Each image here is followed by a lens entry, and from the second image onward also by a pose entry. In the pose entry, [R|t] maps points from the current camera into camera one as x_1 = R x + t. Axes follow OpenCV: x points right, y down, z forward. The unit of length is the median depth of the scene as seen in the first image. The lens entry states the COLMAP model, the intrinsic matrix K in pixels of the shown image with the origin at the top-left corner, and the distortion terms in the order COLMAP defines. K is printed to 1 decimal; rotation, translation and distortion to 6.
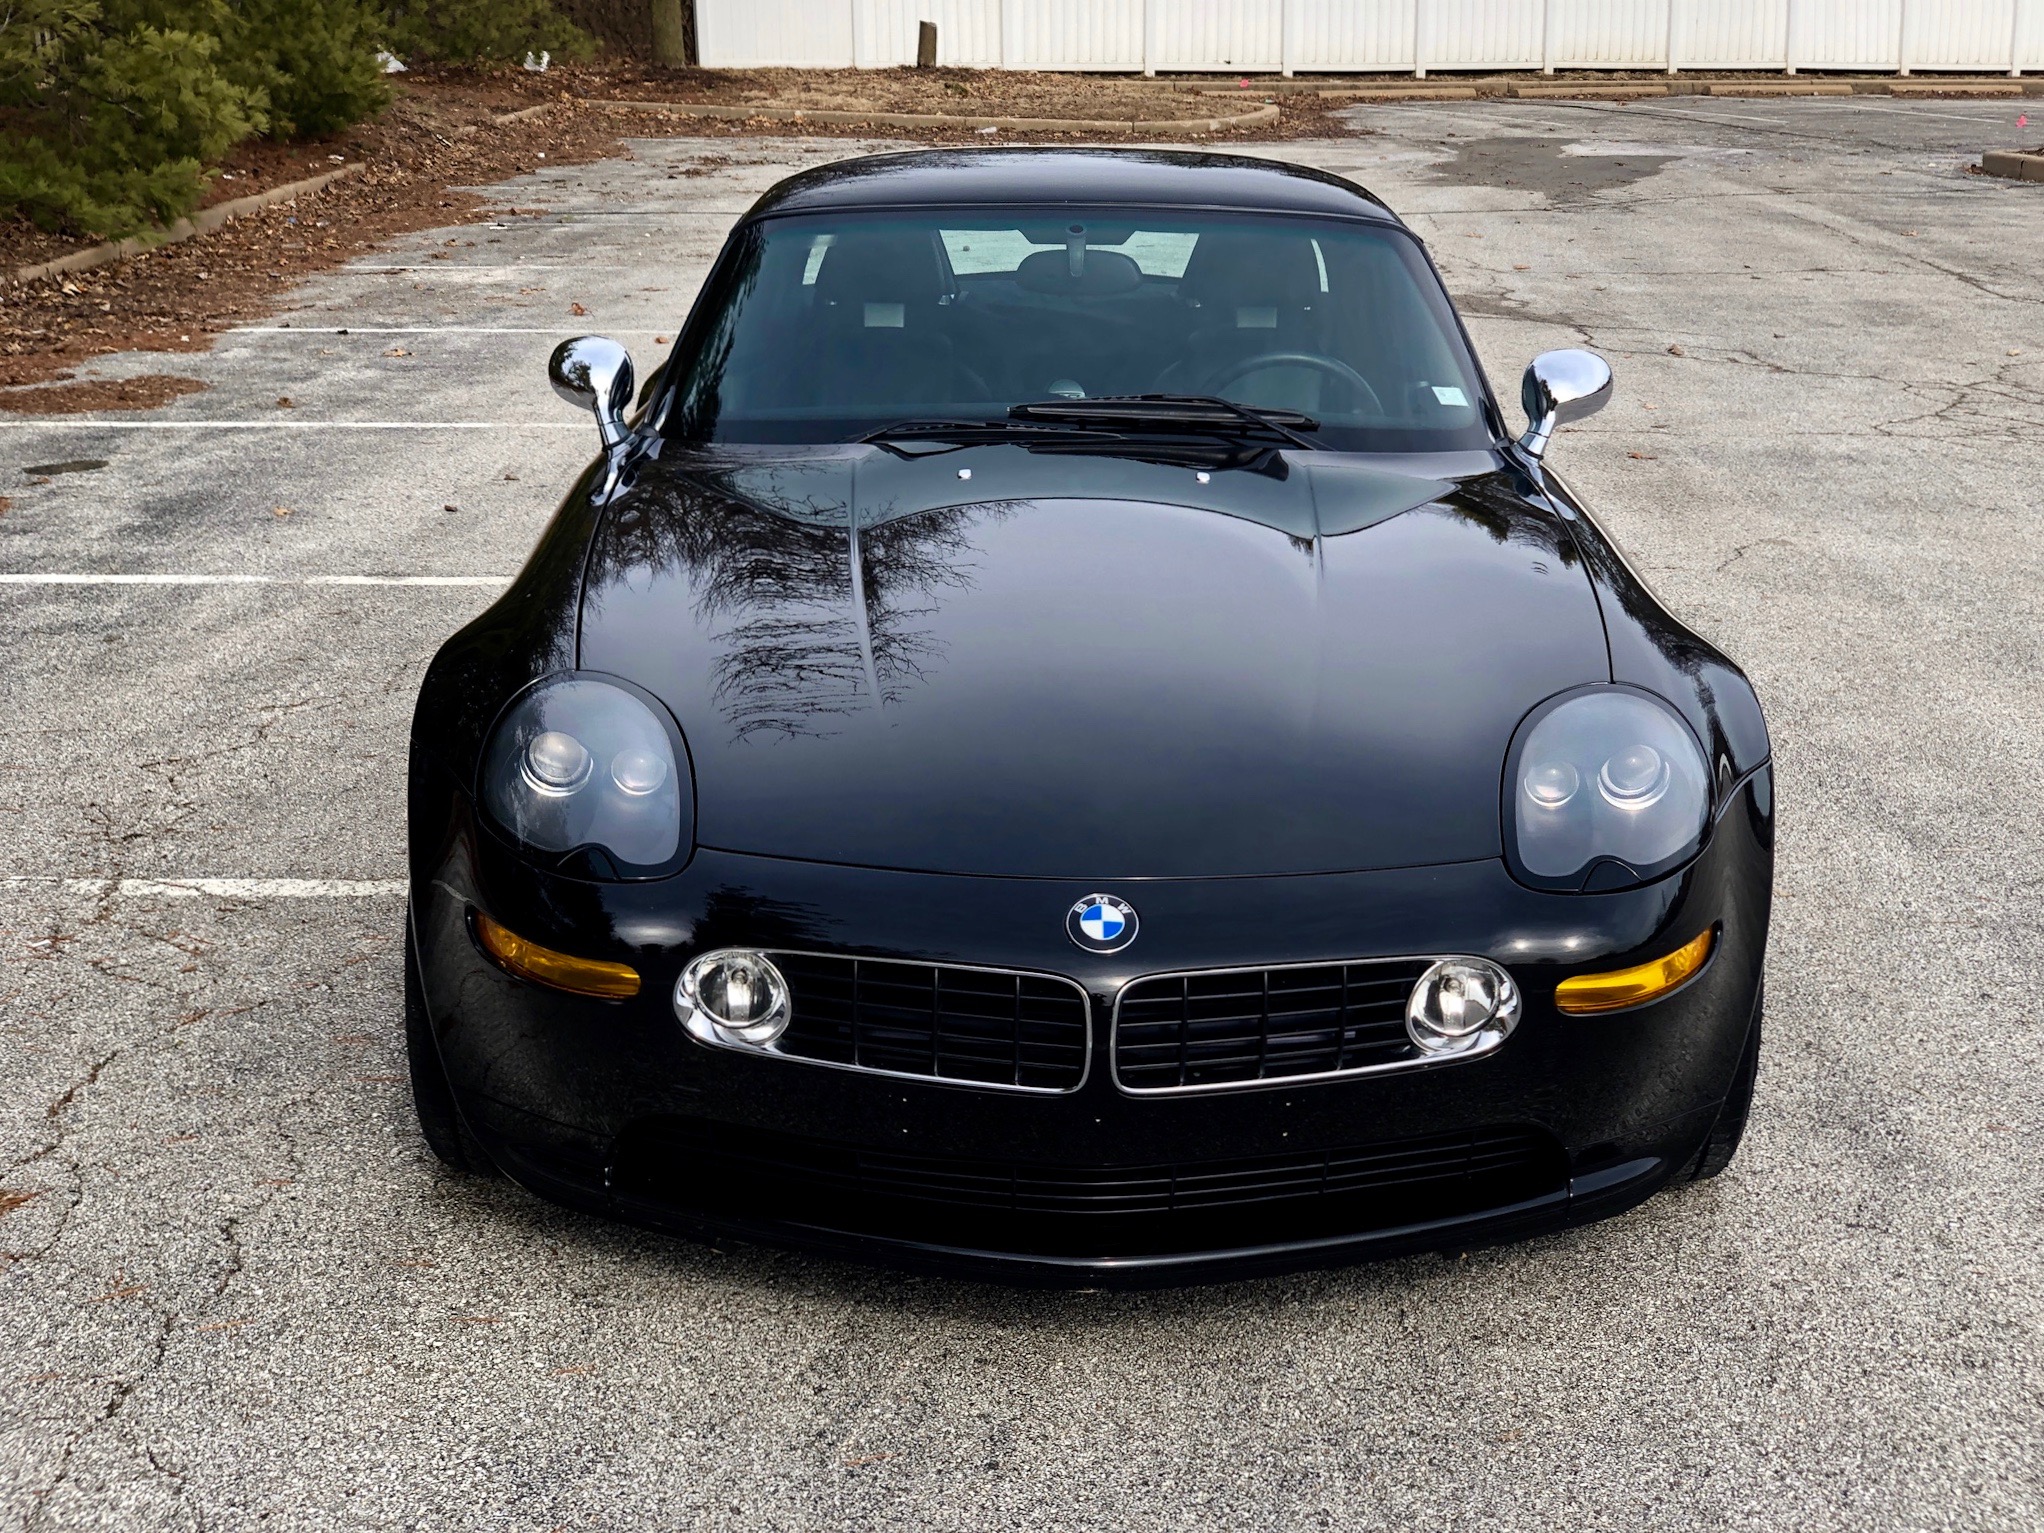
lens RADIAL K [[3528.5, 0, 1022.0], [0, 3528.5, 766.5], [0, 0, 1]] dist [0.210685, -1.049576]
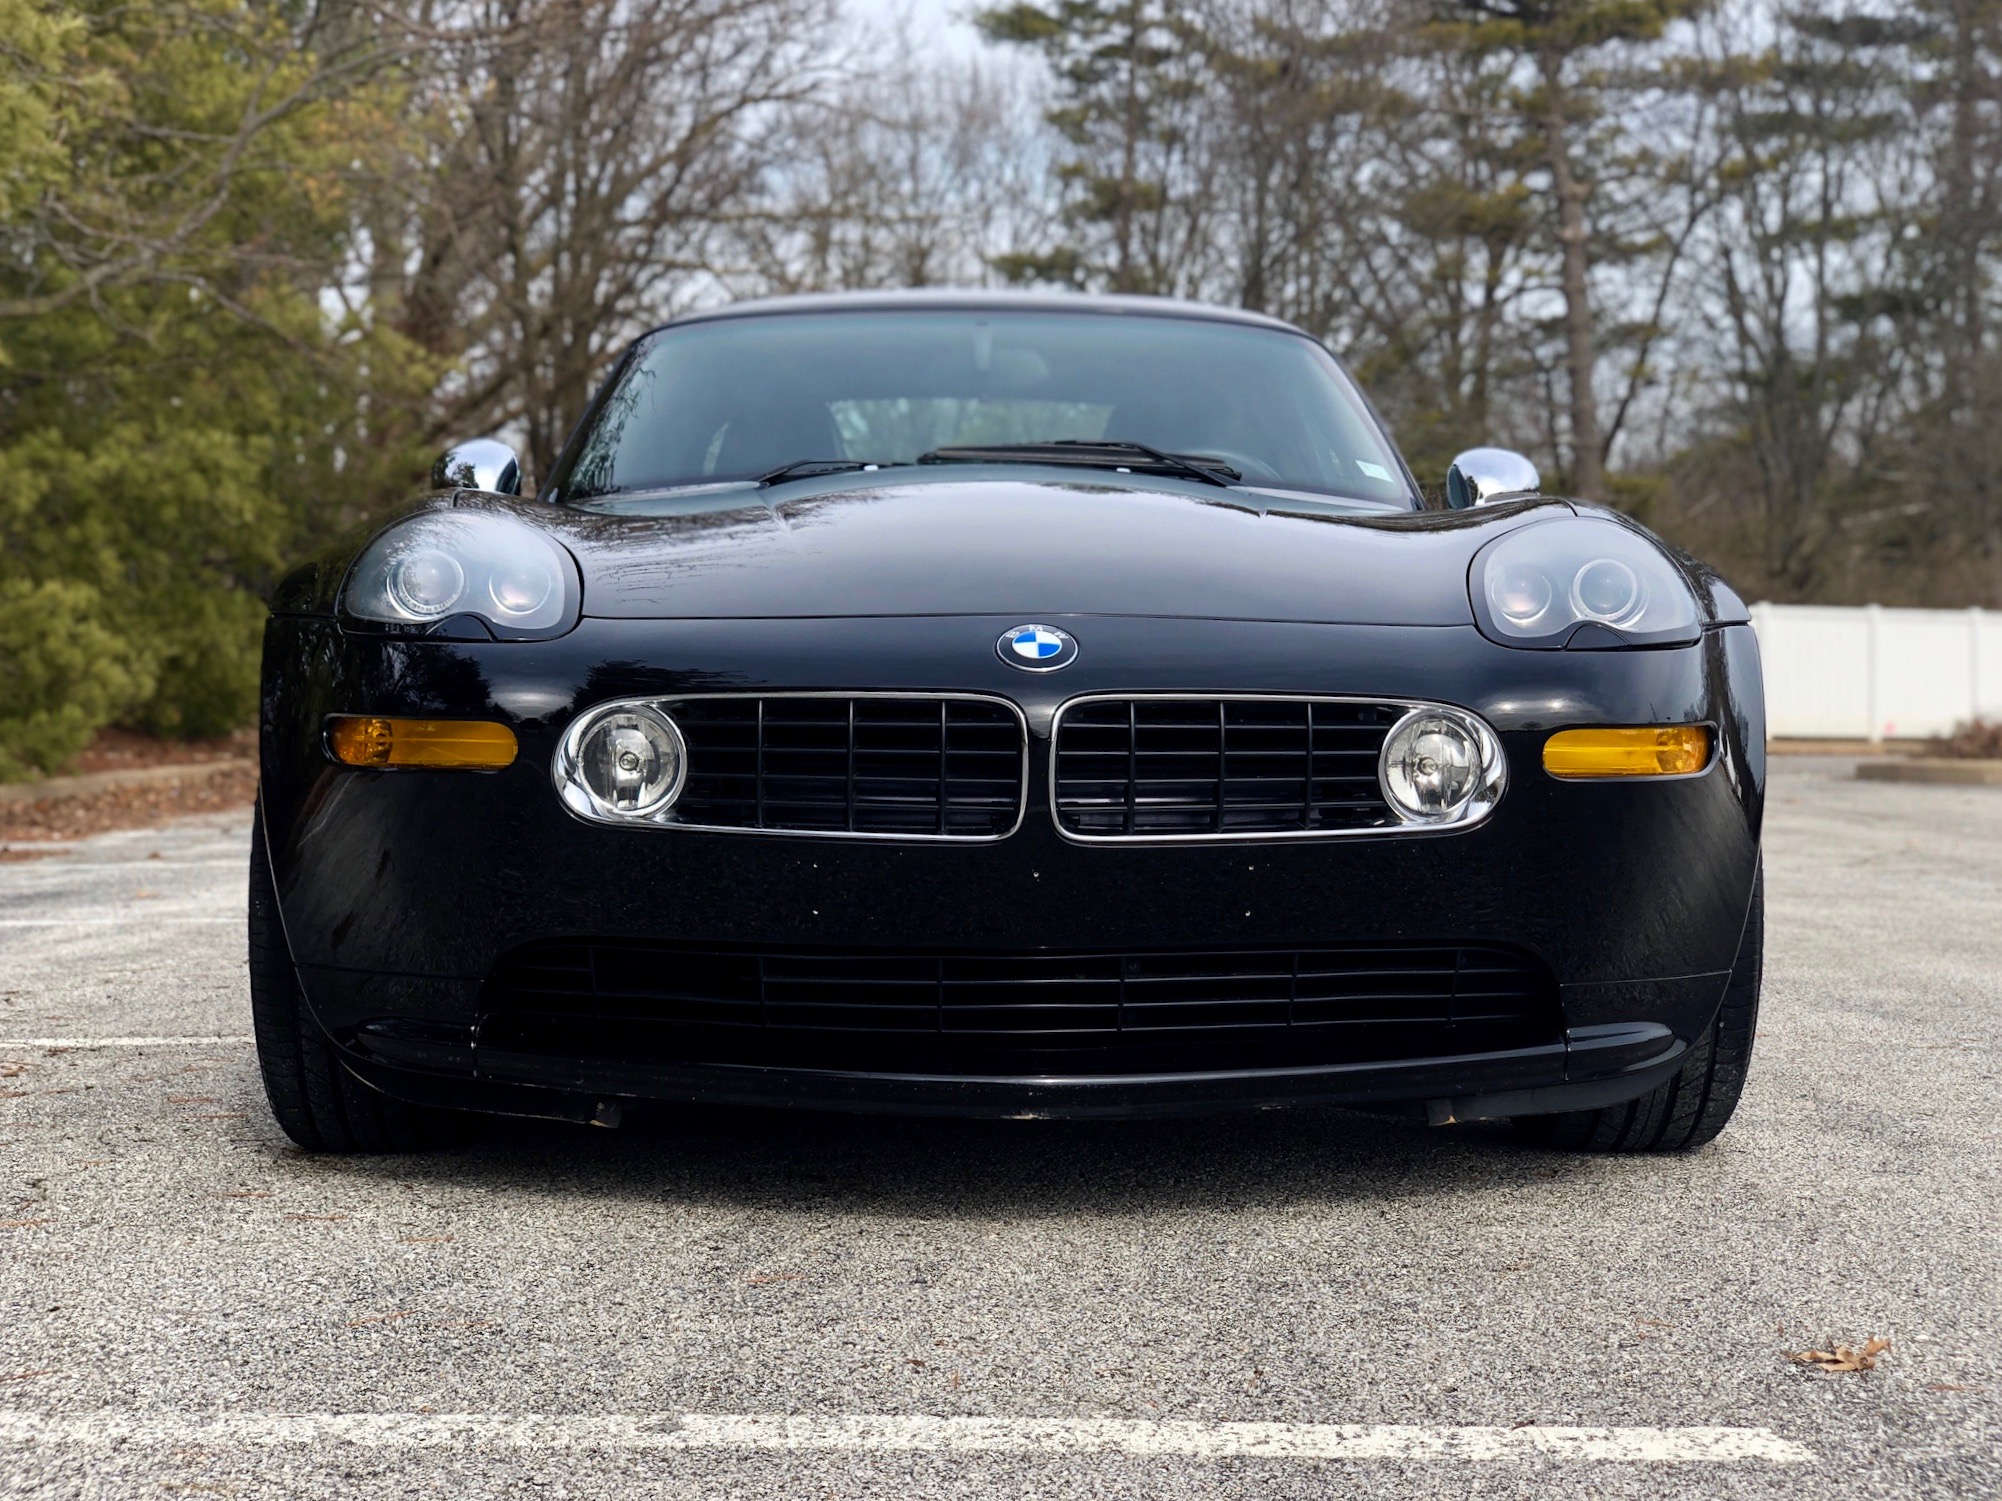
lens RADIAL K [[3456.0, 0, 1001.0], [0, 3456.0, 750.5], [0, 0, 1]] dist [0.210685, -1.049576]
pose [[0.999474, -0.008116, 0.031397, -0.013774], [0.016653, 0.959215, -0.282187, 0.306117], [-0.027826, 0.282562, 0.958845, 0.161407]]
